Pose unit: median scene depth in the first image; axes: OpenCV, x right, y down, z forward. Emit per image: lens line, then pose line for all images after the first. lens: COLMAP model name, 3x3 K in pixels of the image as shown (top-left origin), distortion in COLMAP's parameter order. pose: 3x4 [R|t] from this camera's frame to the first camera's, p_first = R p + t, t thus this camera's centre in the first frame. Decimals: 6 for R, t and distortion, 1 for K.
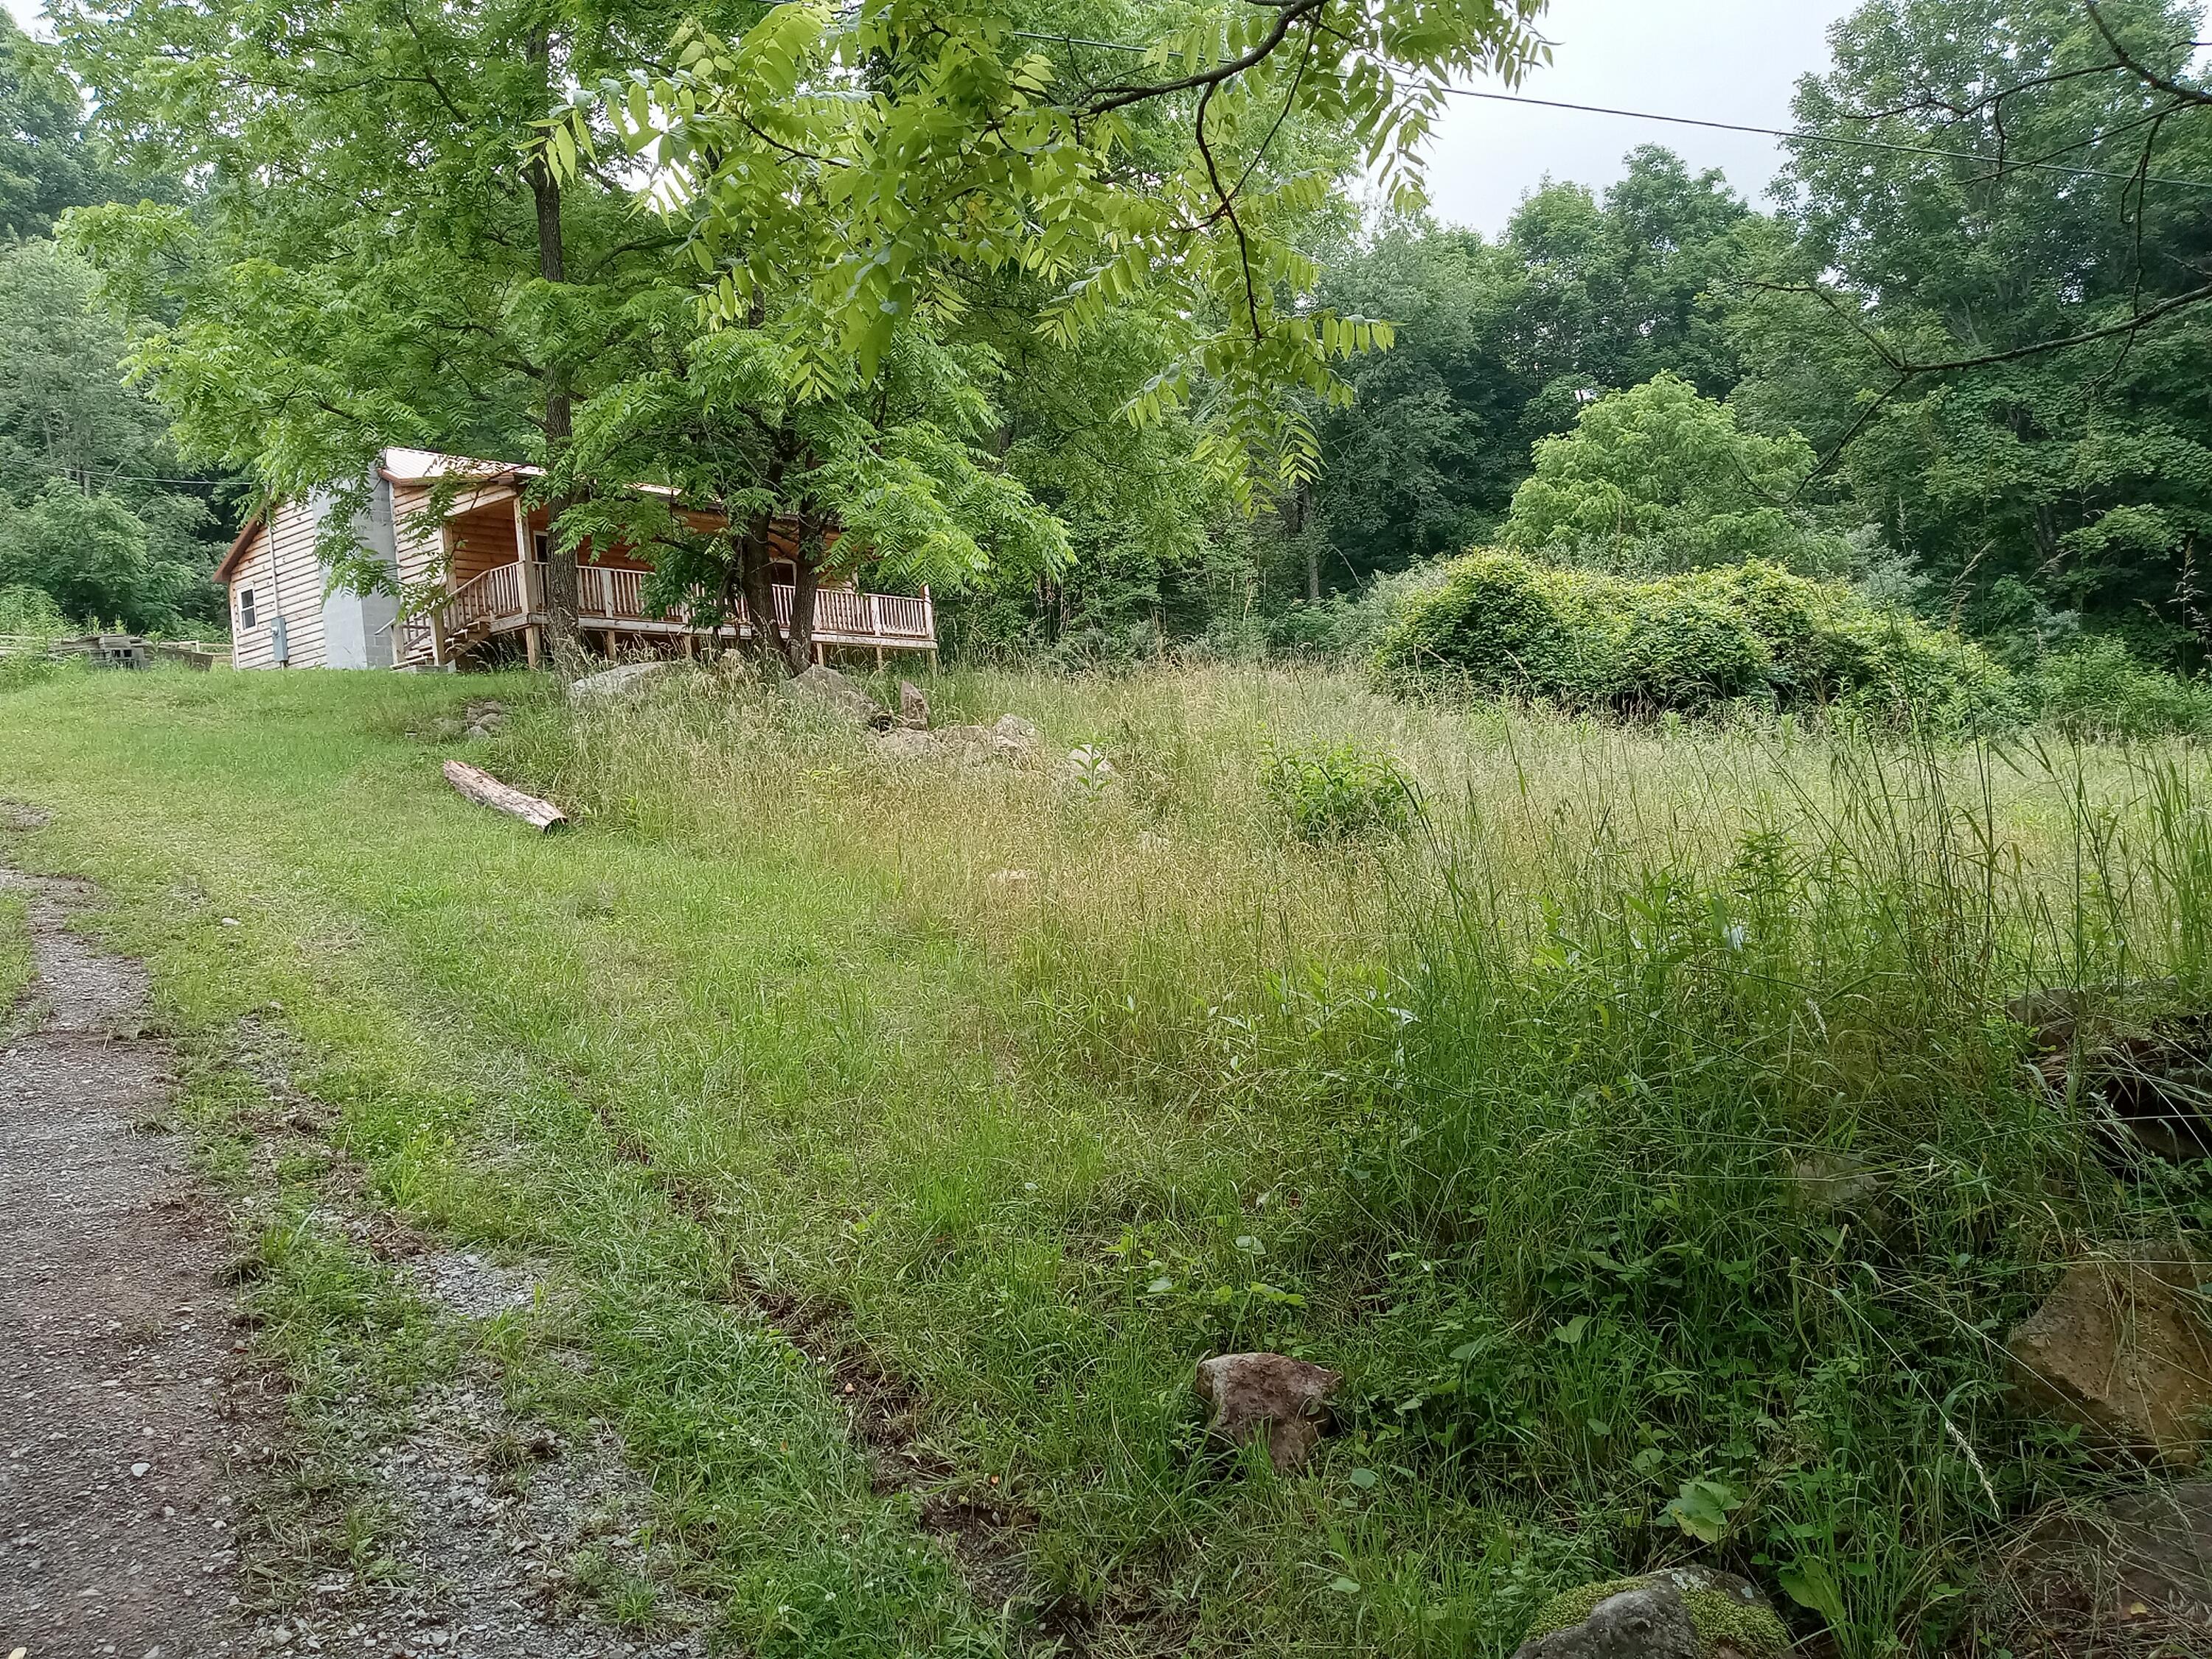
lens RADIAL K [[1630.9, 0, 1091.5], [0, 1630.9, 829.0], [0, 0, 1]] dist [0.053306, -0.066792]
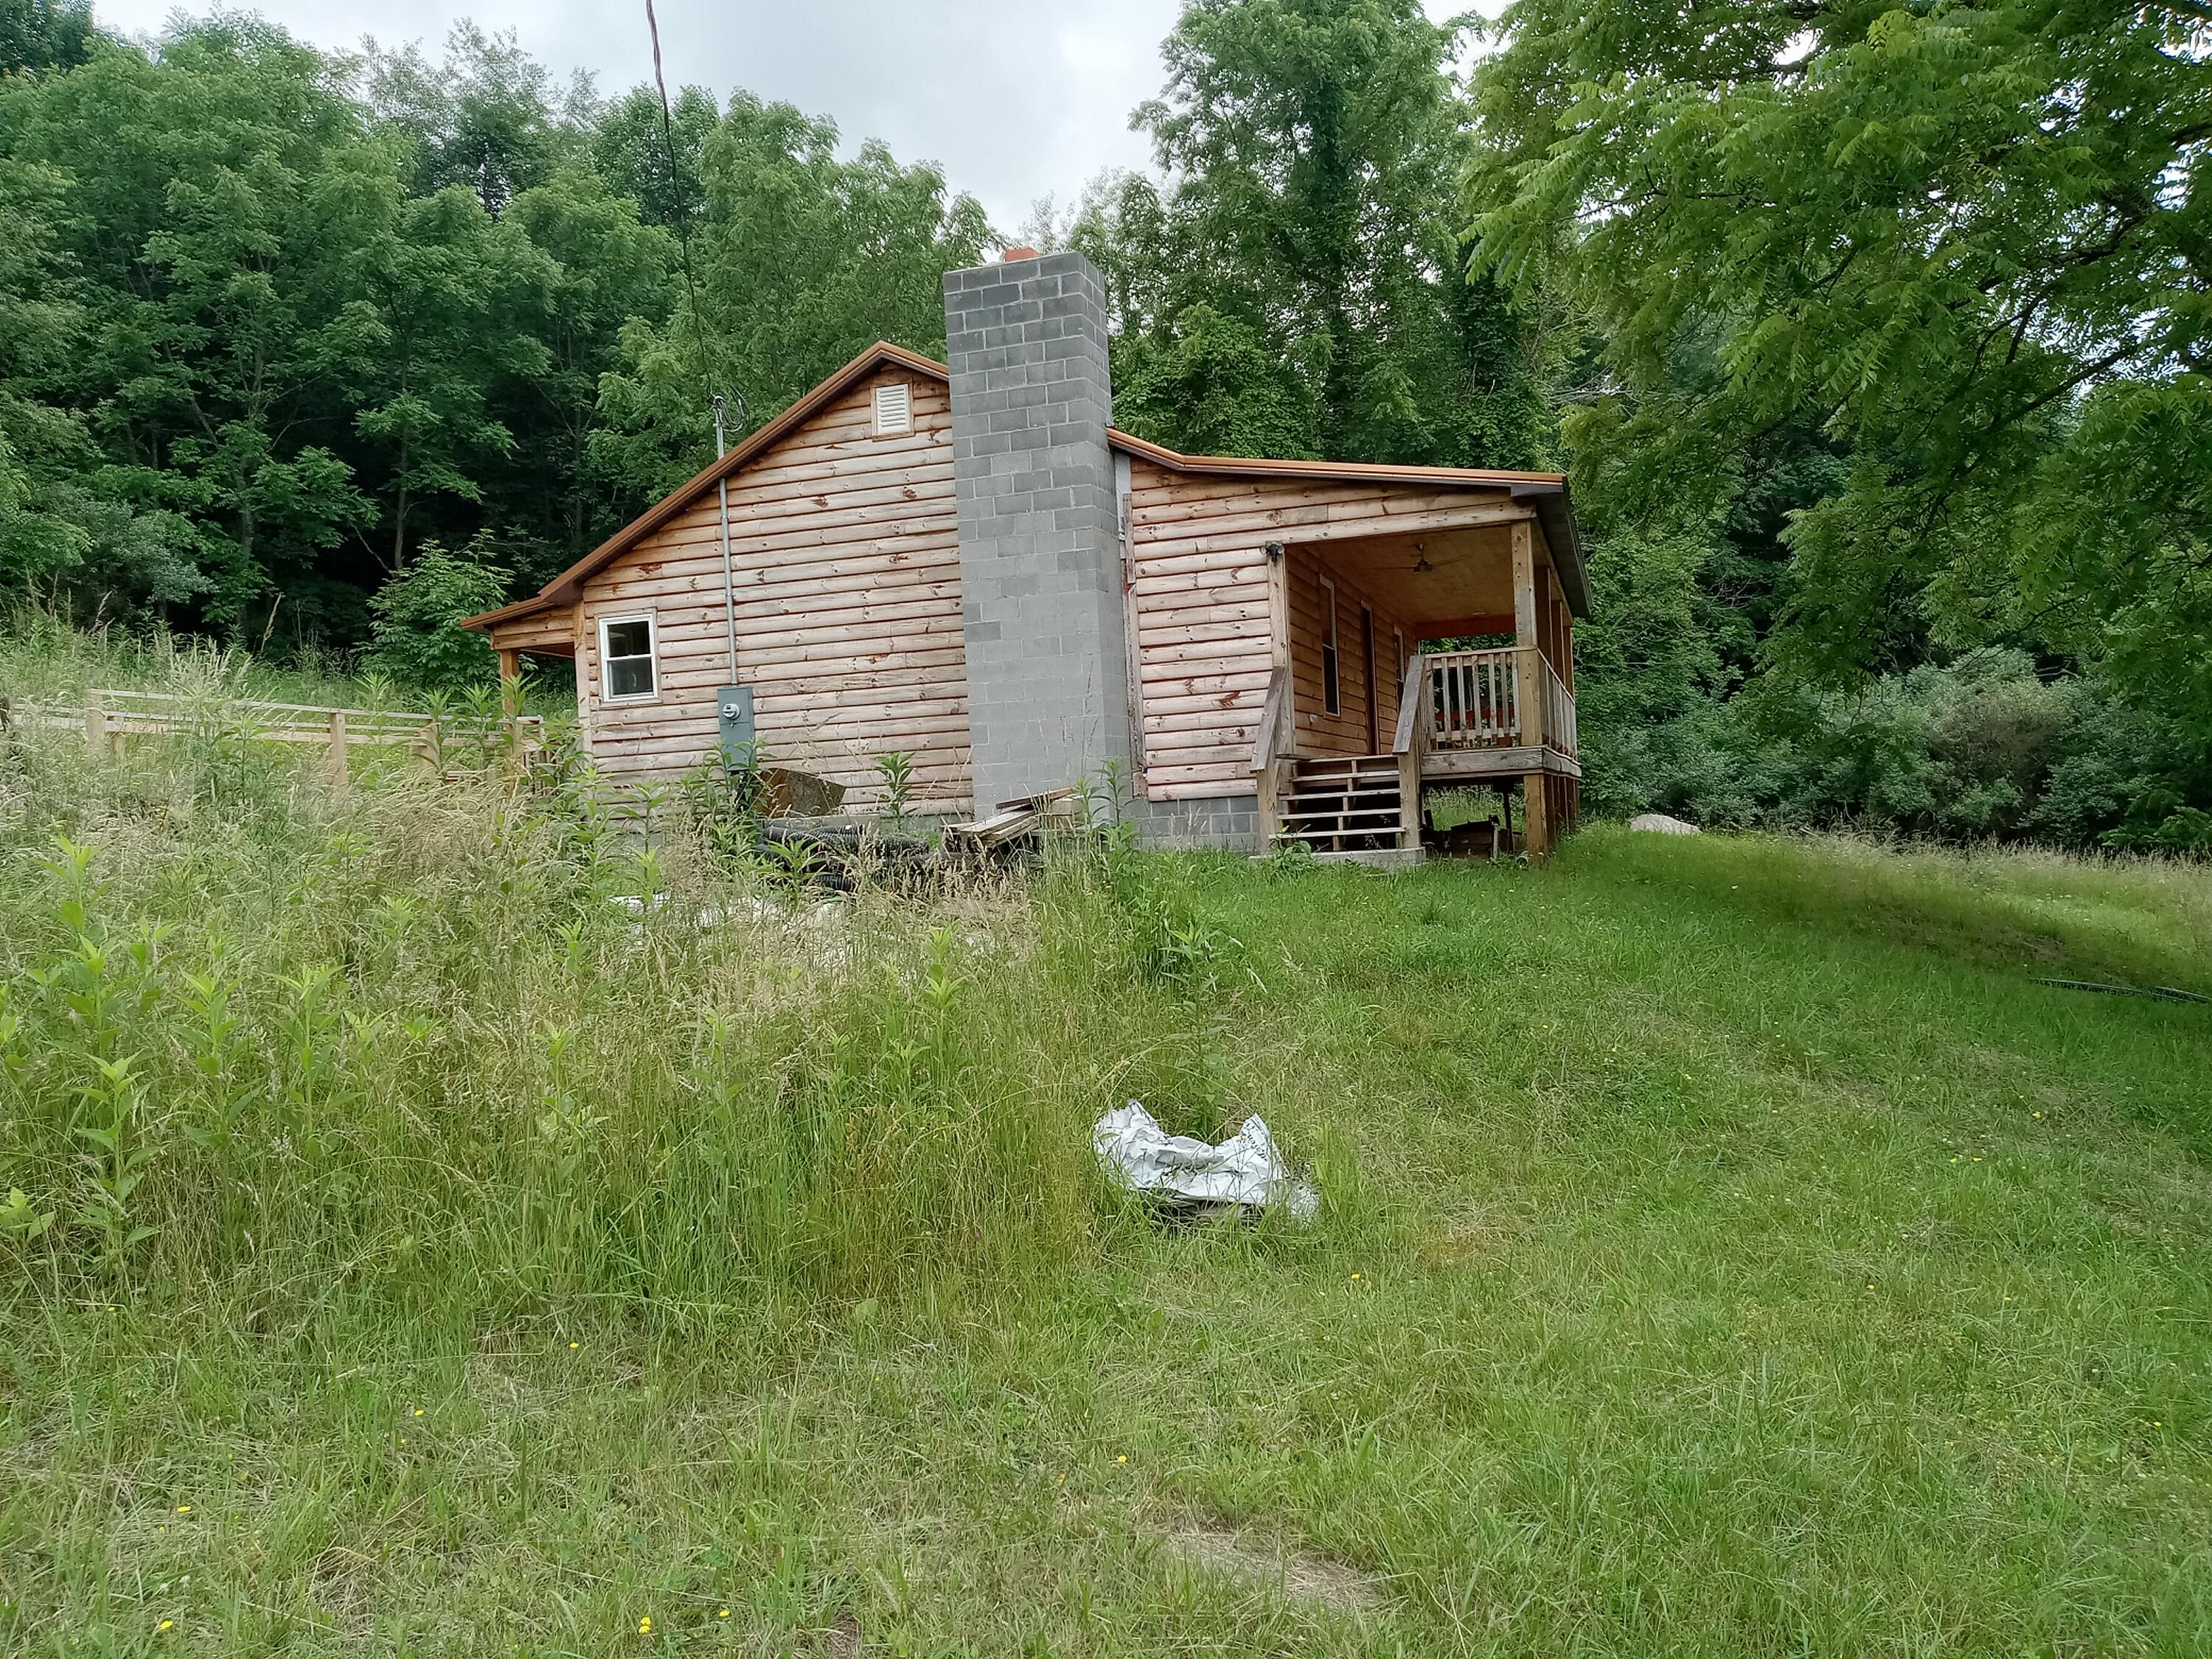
lens RADIAL K [[1637.0, 0, 1098.1], [0, 1637.0, 827.3], [0, 0, 1]] dist [0.059759, -0.106284]
pose [[0.949380, 0.041036, 0.311439, -1.321462], [-0.036878, 0.999135, -0.019229, -0.189173], [-0.311959, 0.006771, 0.950072, 1.149622]]
